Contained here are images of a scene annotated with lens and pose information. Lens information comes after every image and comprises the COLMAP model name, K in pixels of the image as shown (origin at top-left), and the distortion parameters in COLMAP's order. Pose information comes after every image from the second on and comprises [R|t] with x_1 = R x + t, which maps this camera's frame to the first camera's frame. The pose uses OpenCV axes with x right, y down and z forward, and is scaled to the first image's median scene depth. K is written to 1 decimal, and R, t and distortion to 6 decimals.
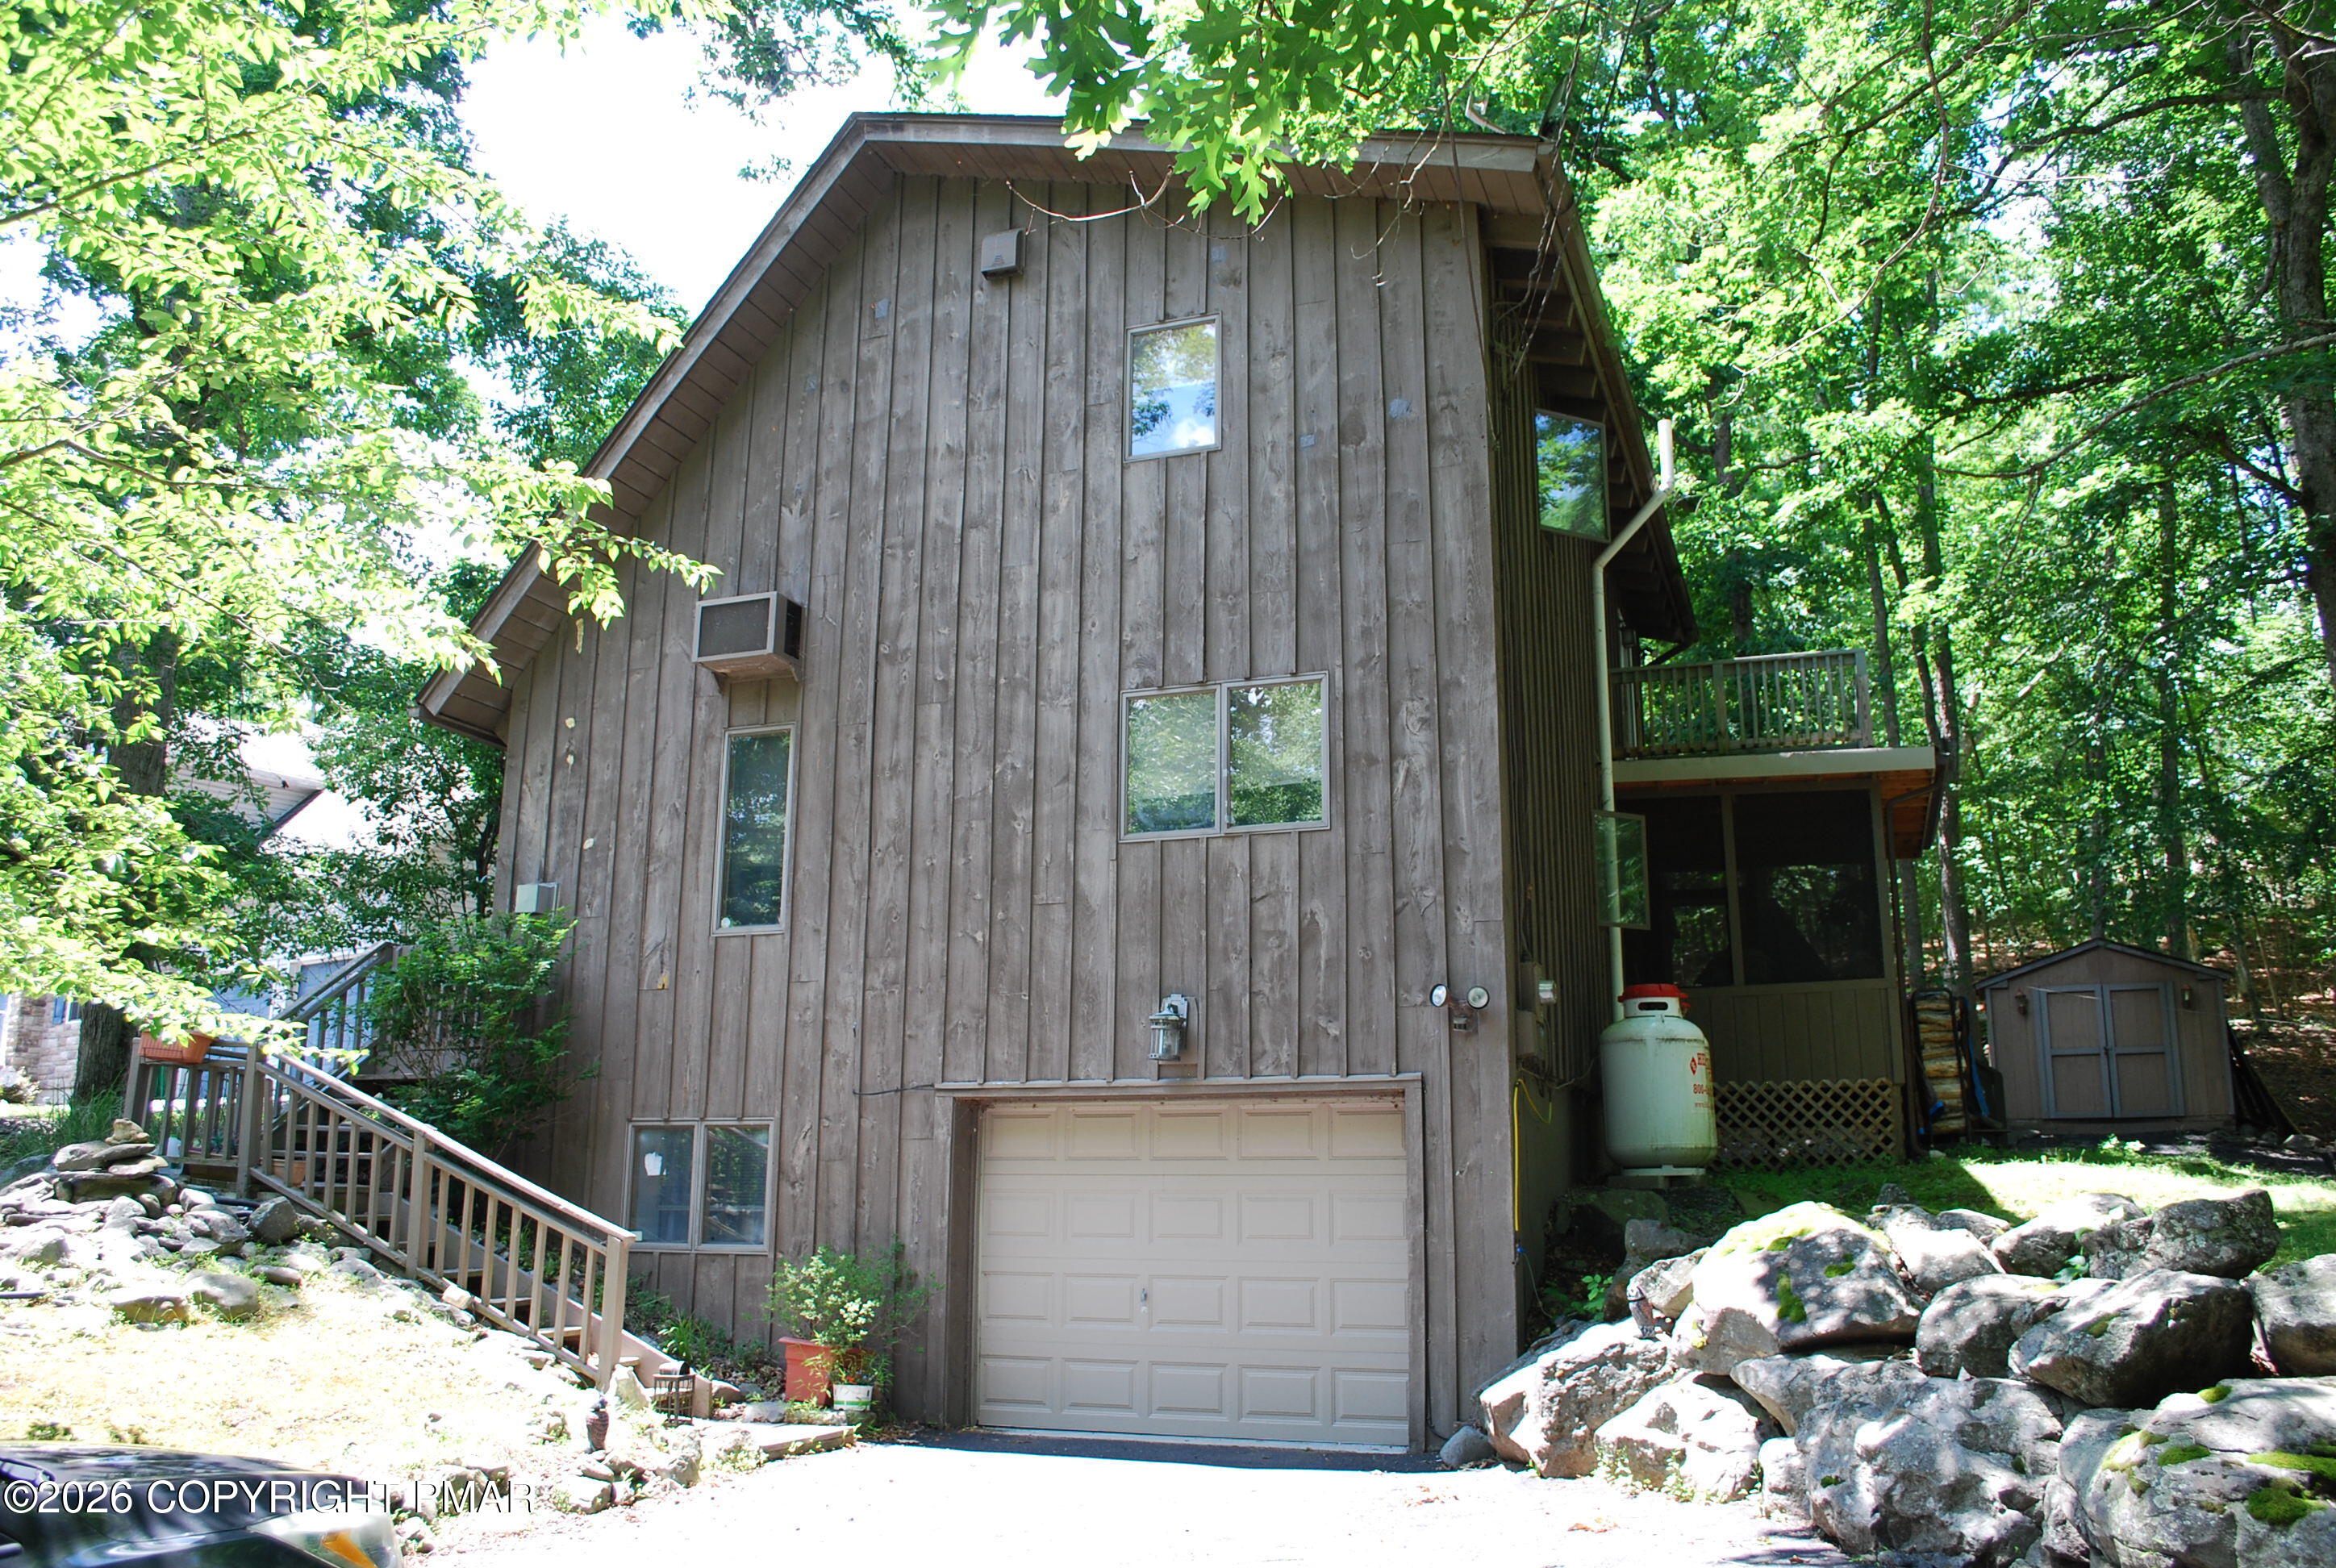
lens RADIAL K [[1834.8, 0, 1175.0], [0, 1834.8, 787.5], [0, 0, 1]] dist [-0.086722, 0.021153]
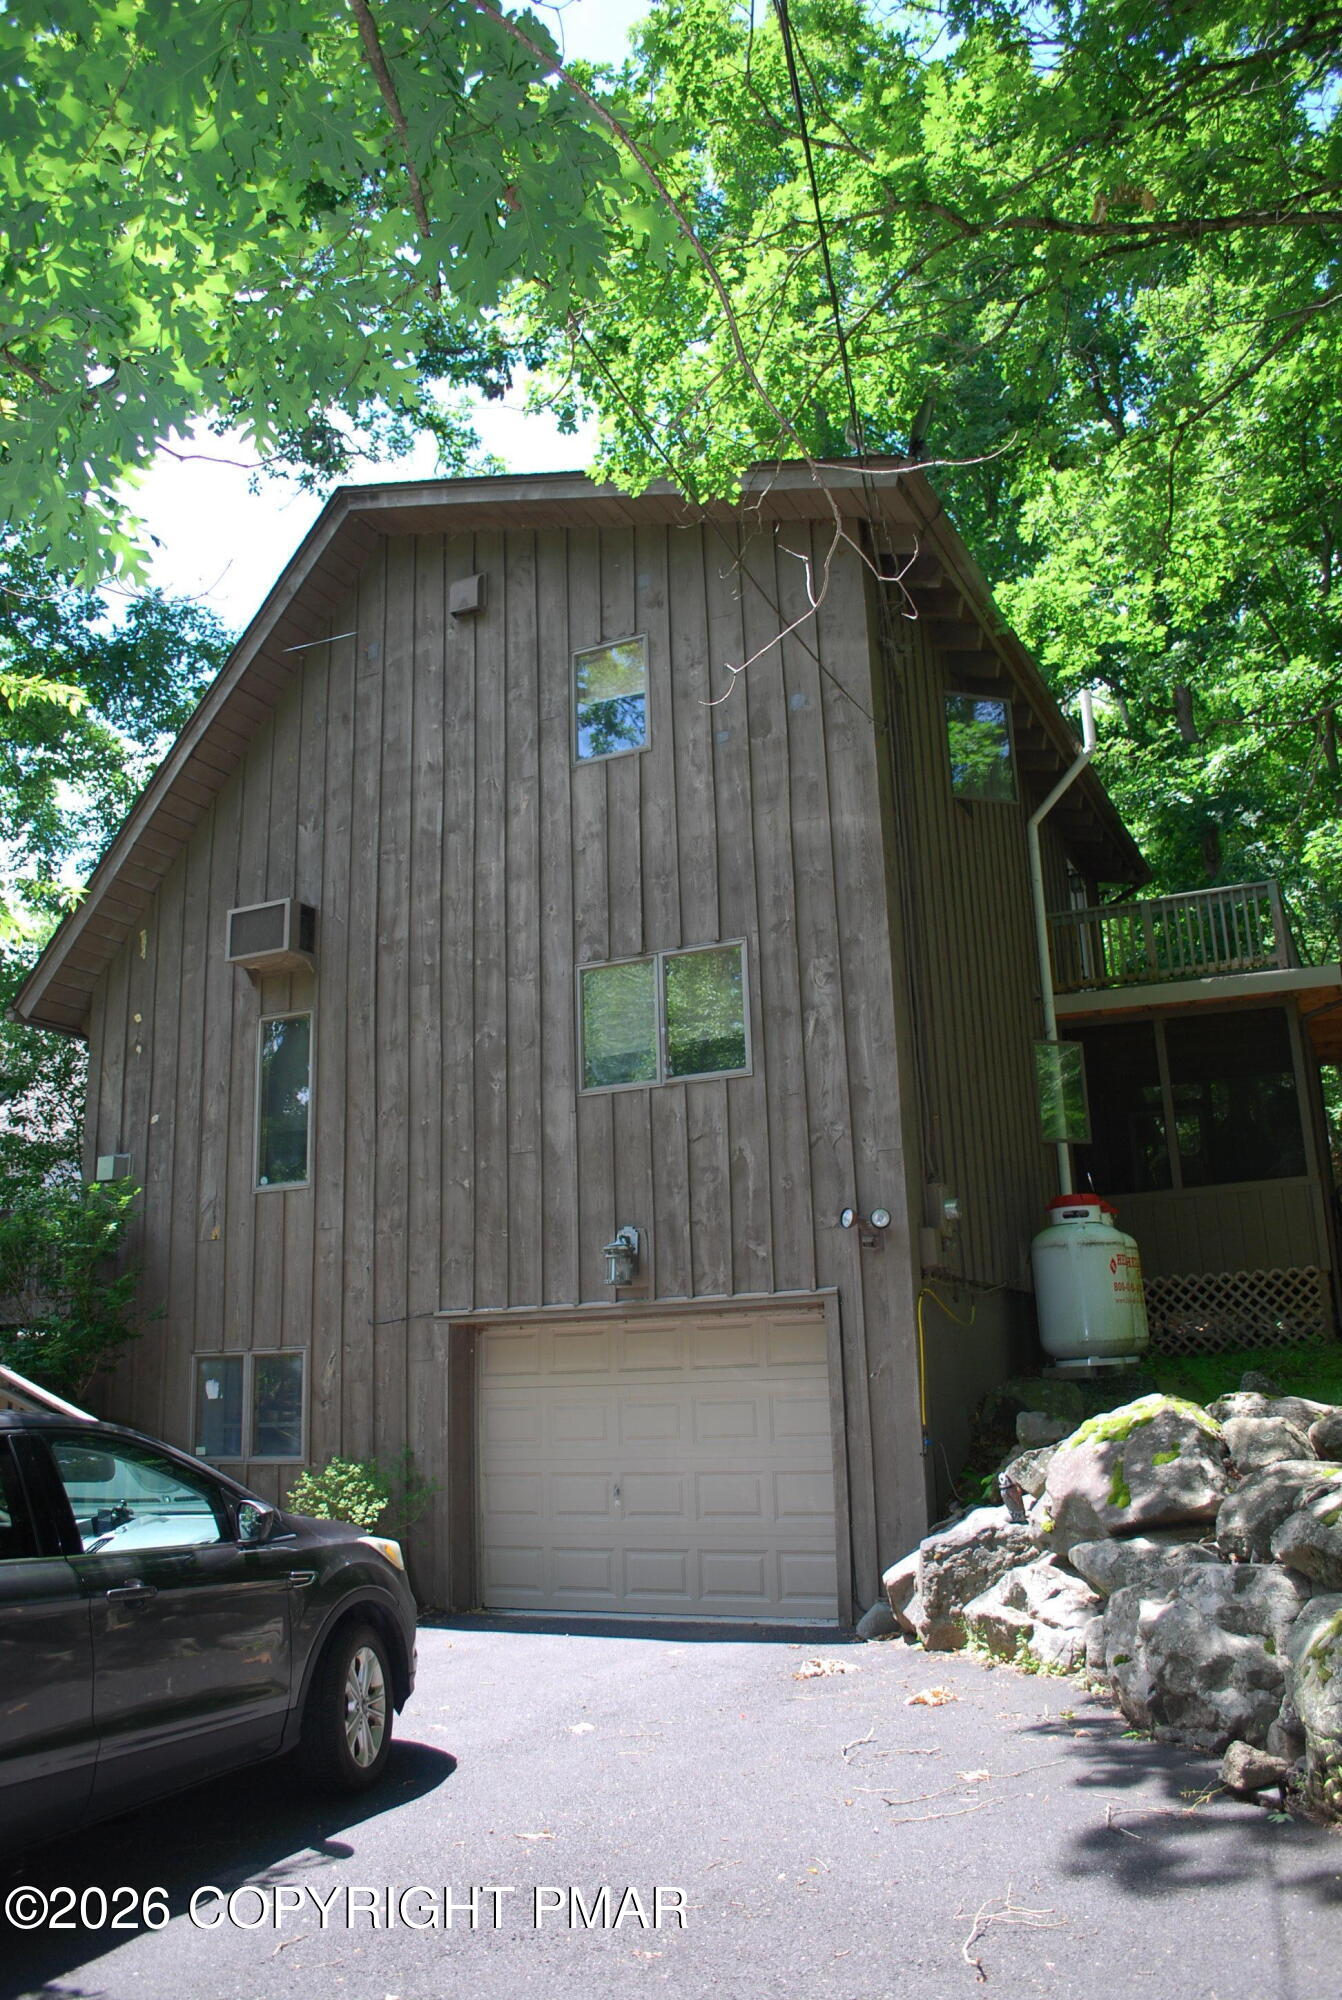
lens RADIAL K [[1570.9, 0, 663.9], [0, 1570.9, 996.3], [0, 0, 1]] dist [-0.086722, 0.021153]
pose [[0.994391, -0.059581, -0.087393, 0.110008], [0.057631, 0.998033, -0.024678, -0.005239], [0.088691, 0.019503, 0.995868, 0.020384]]
